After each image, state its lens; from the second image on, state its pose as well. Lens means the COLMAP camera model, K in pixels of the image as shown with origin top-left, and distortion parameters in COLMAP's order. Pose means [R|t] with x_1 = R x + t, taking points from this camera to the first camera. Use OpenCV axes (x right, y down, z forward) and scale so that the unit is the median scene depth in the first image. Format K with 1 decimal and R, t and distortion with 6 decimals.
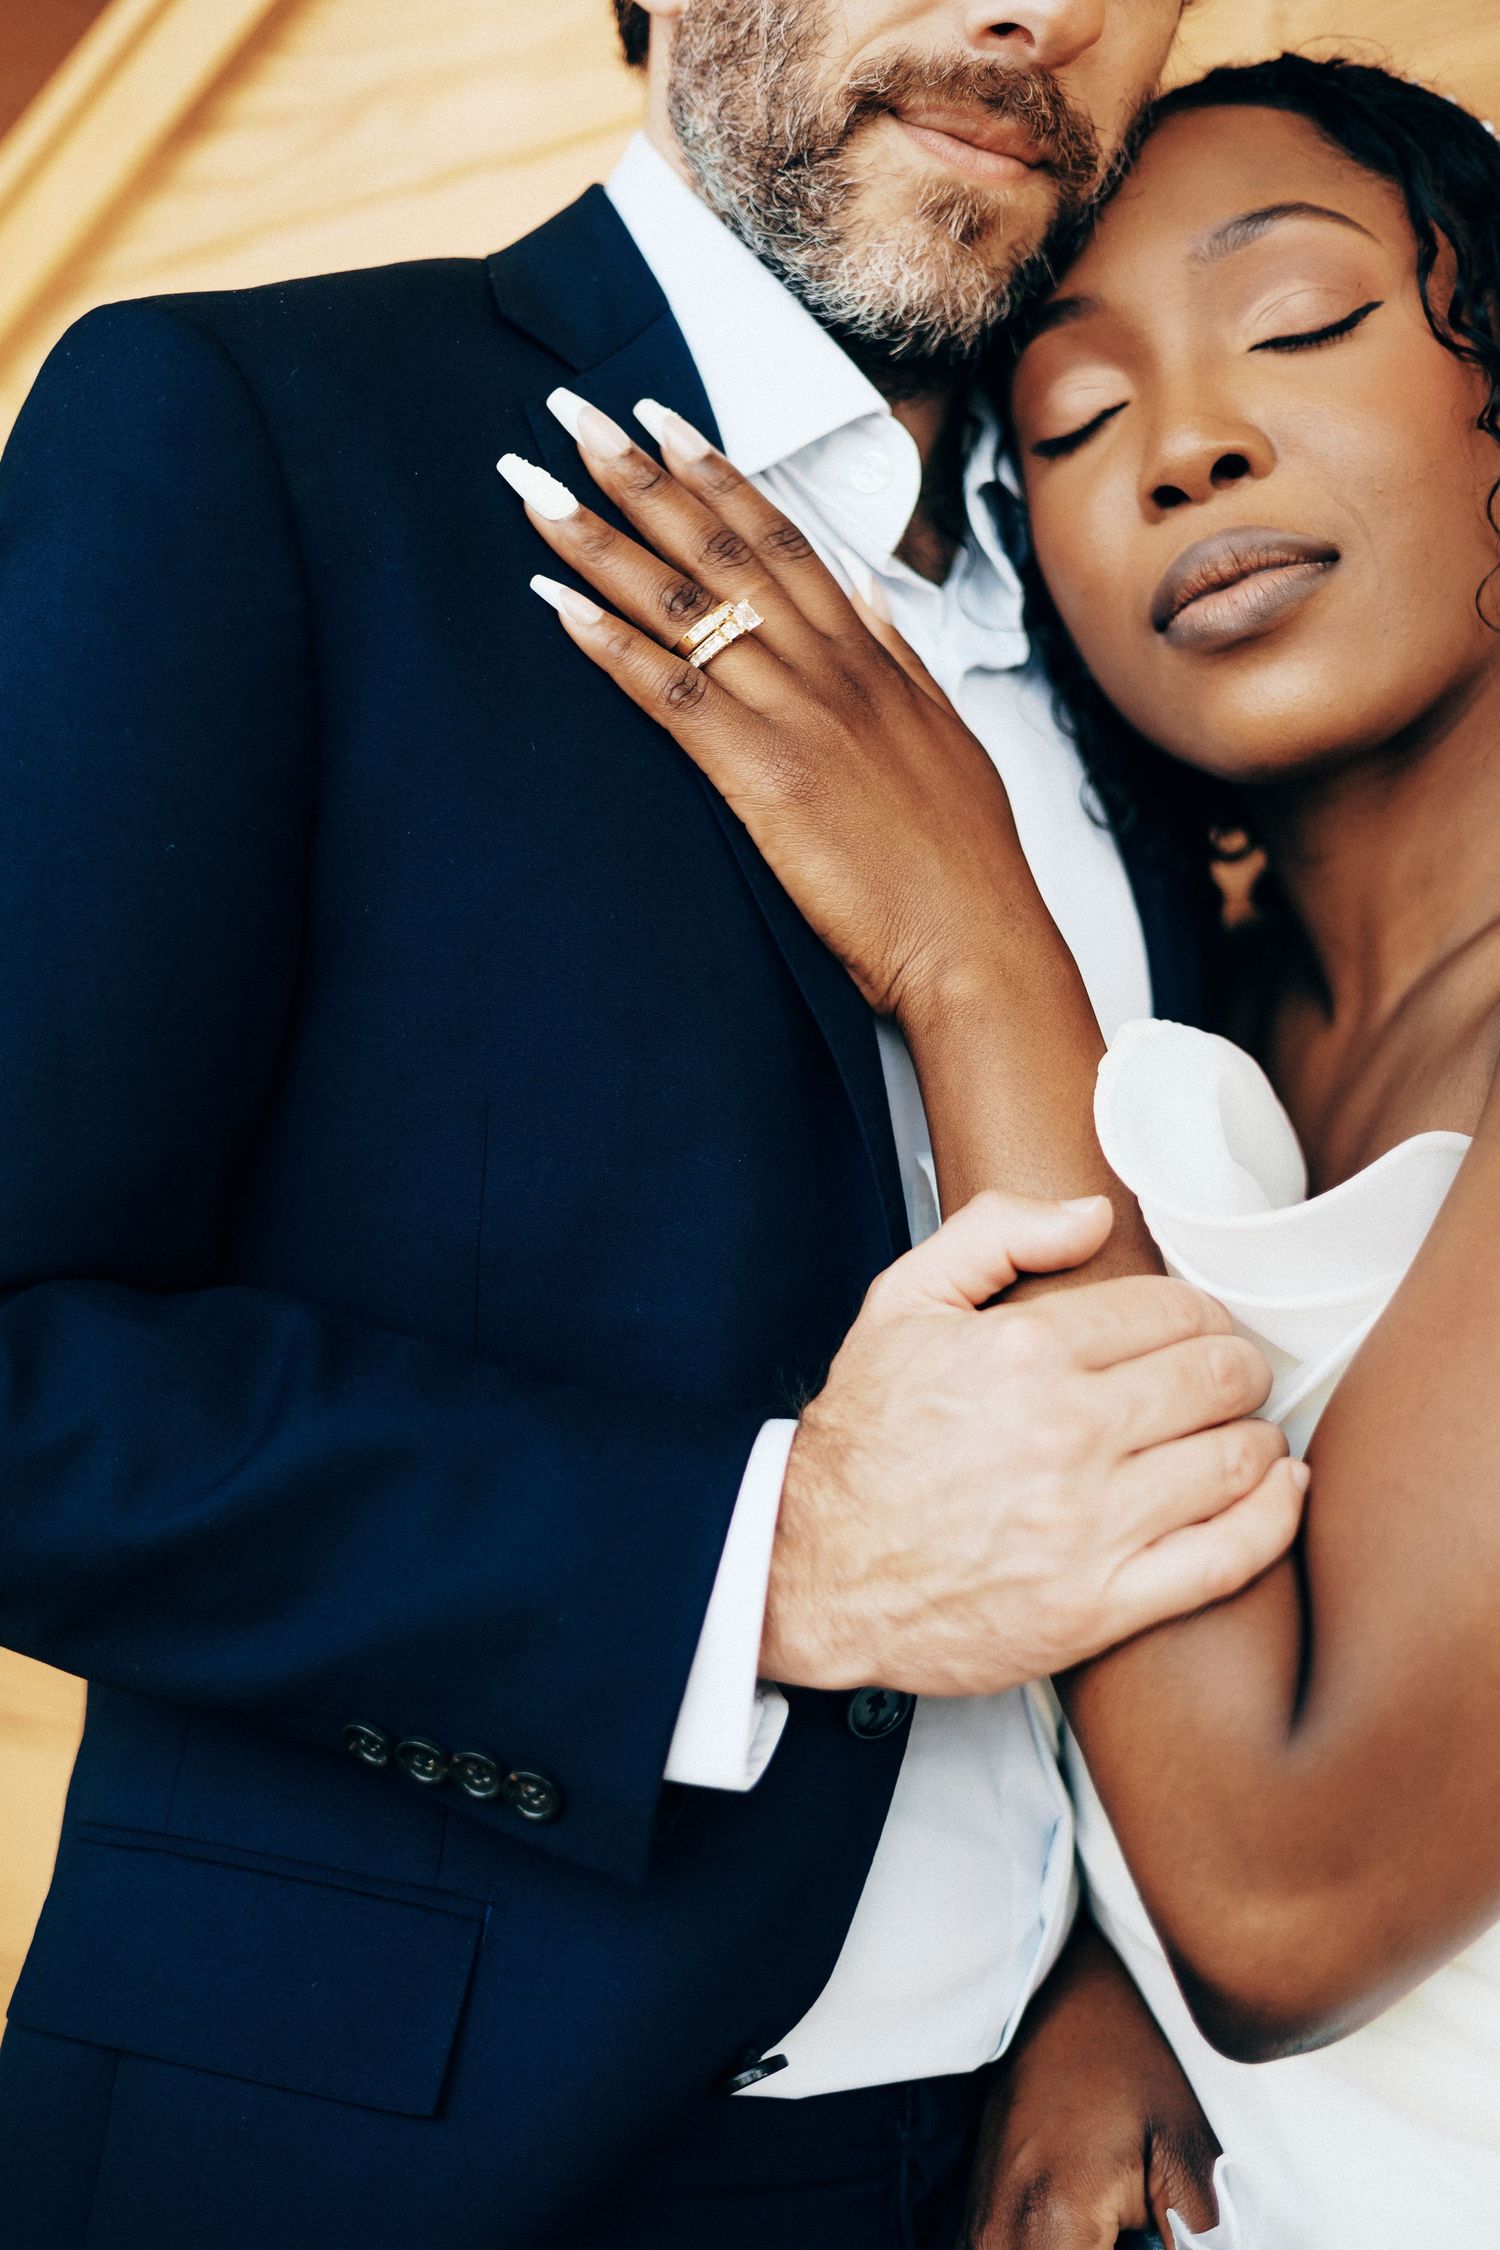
lens RADIAL K [[3620.8, 0, 750.0], [0, 3620.8, 1125.0], [0, 0, 1]] dist [-0.060798, -0.548465]
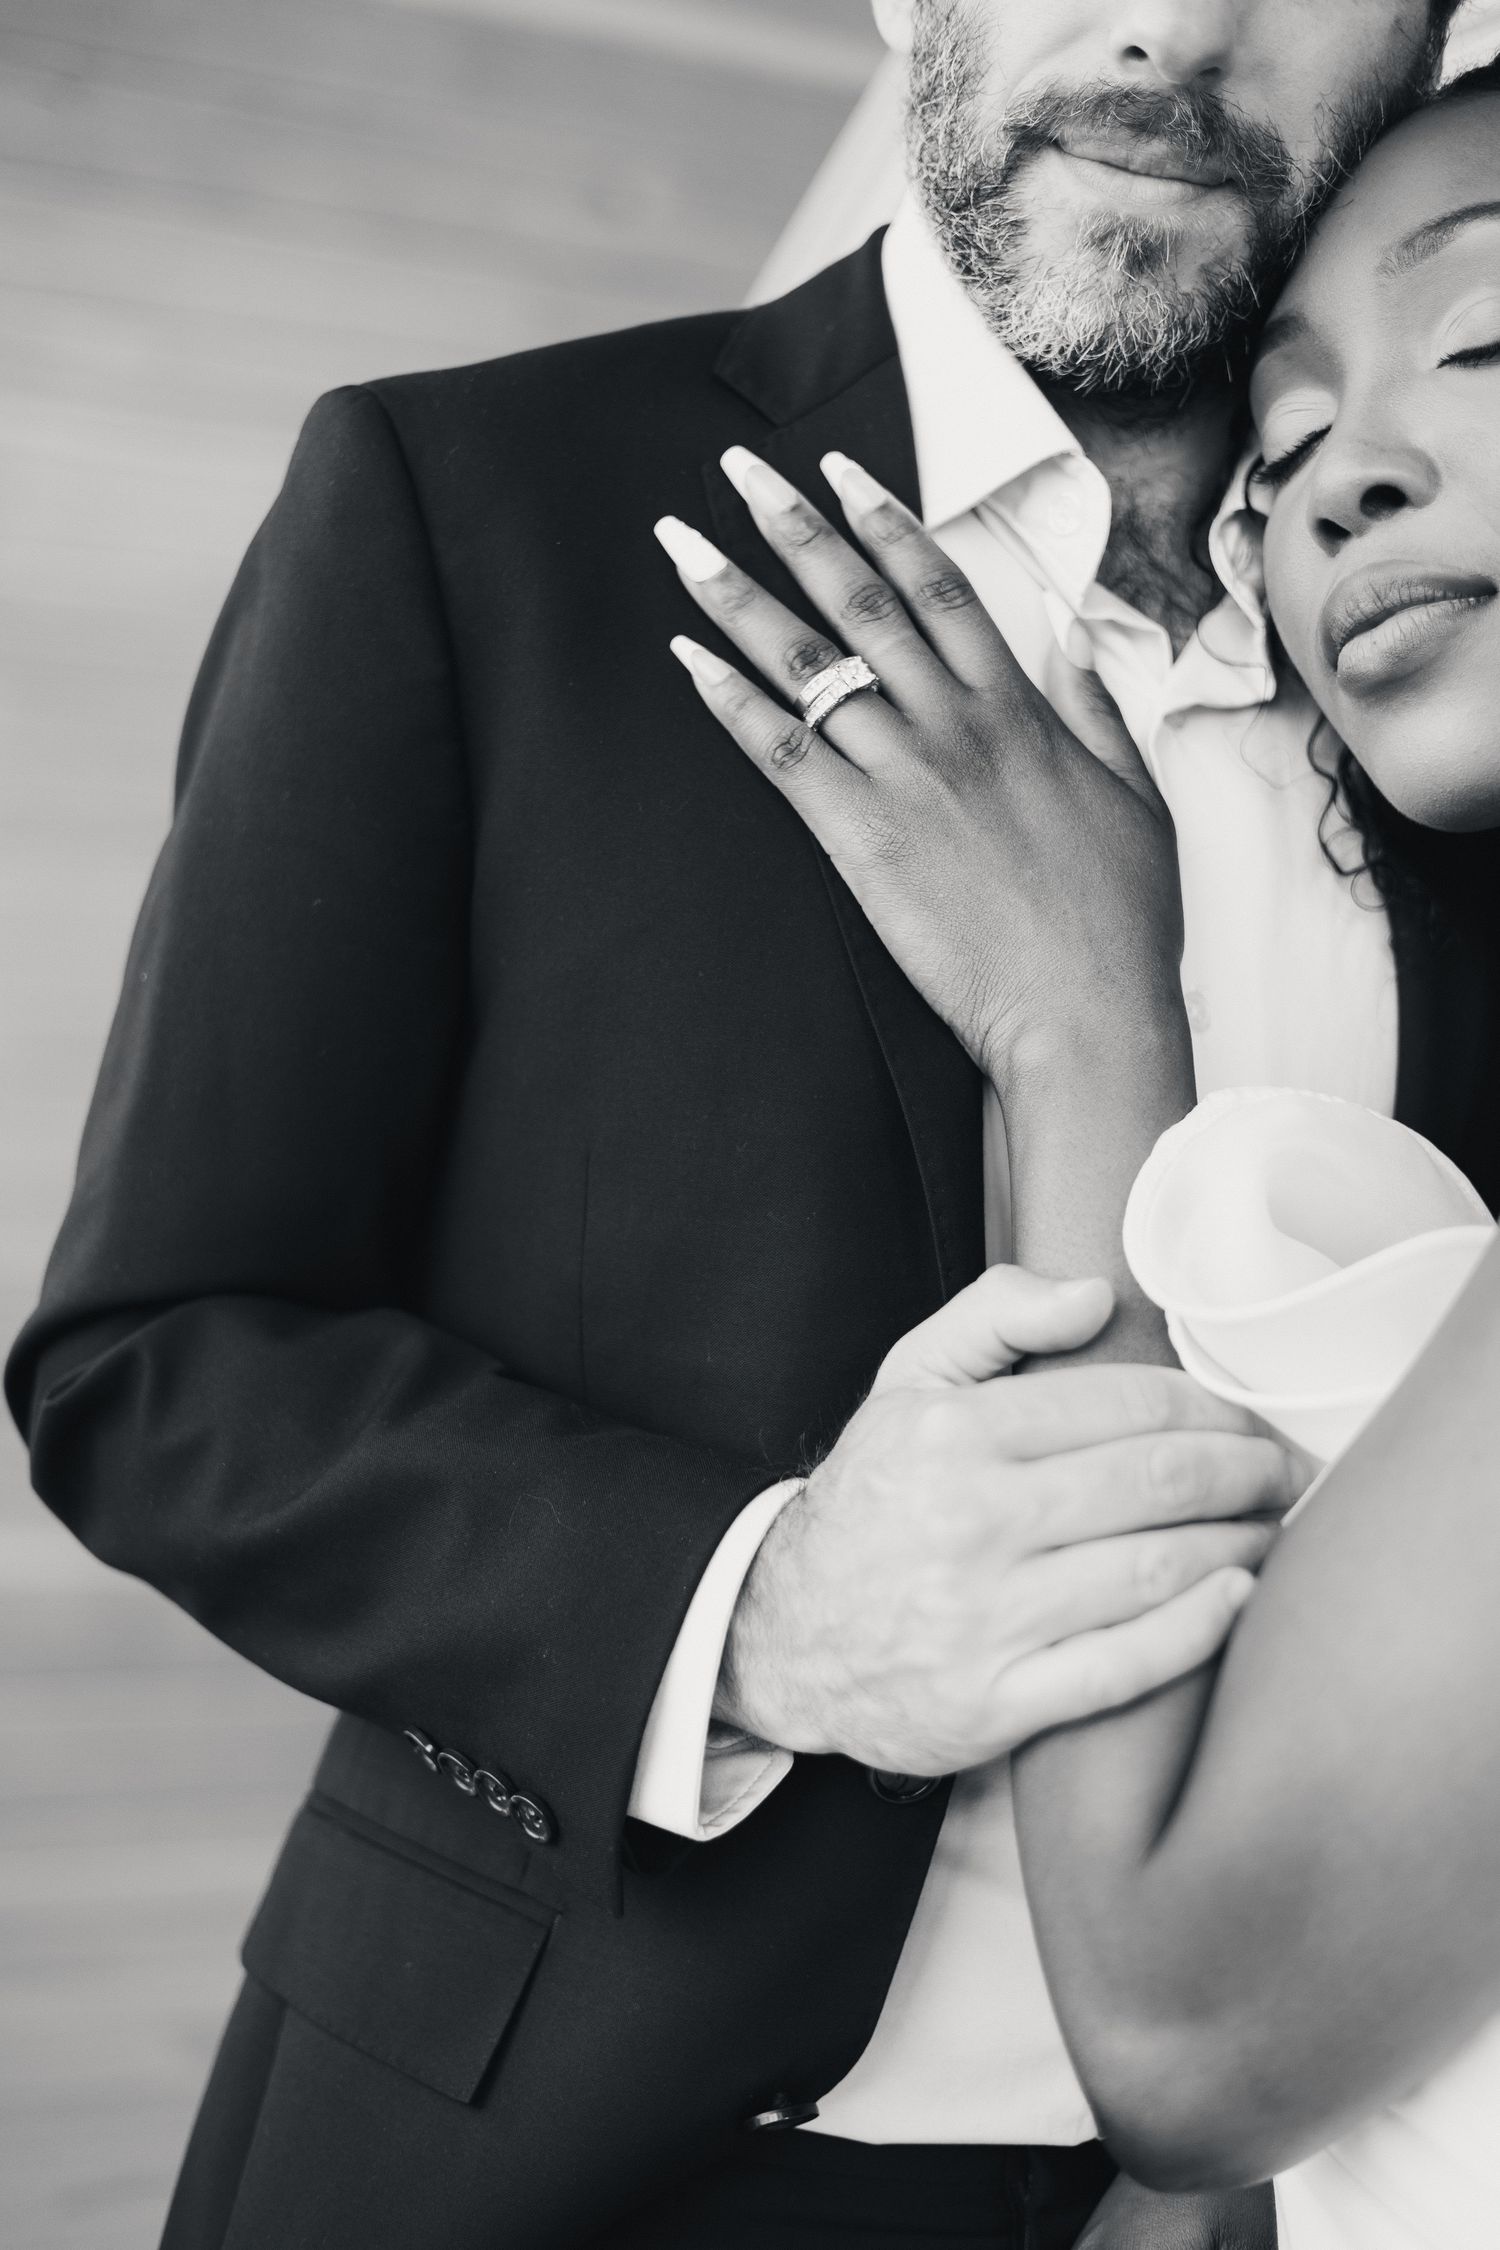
lens RADIAL K [[3620.8, 0, 750.0], [0, 3620.8, 1125.0], [0, 0, 1]] dist [-0.060798, -0.548465]
pose [[0.881992, 0.040122, -0.469554, 0.432595], [-0.024845, 0.998942, 0.038689, -0.052147], [0.470610, -0.022457, 0.882056, 0.097695]]
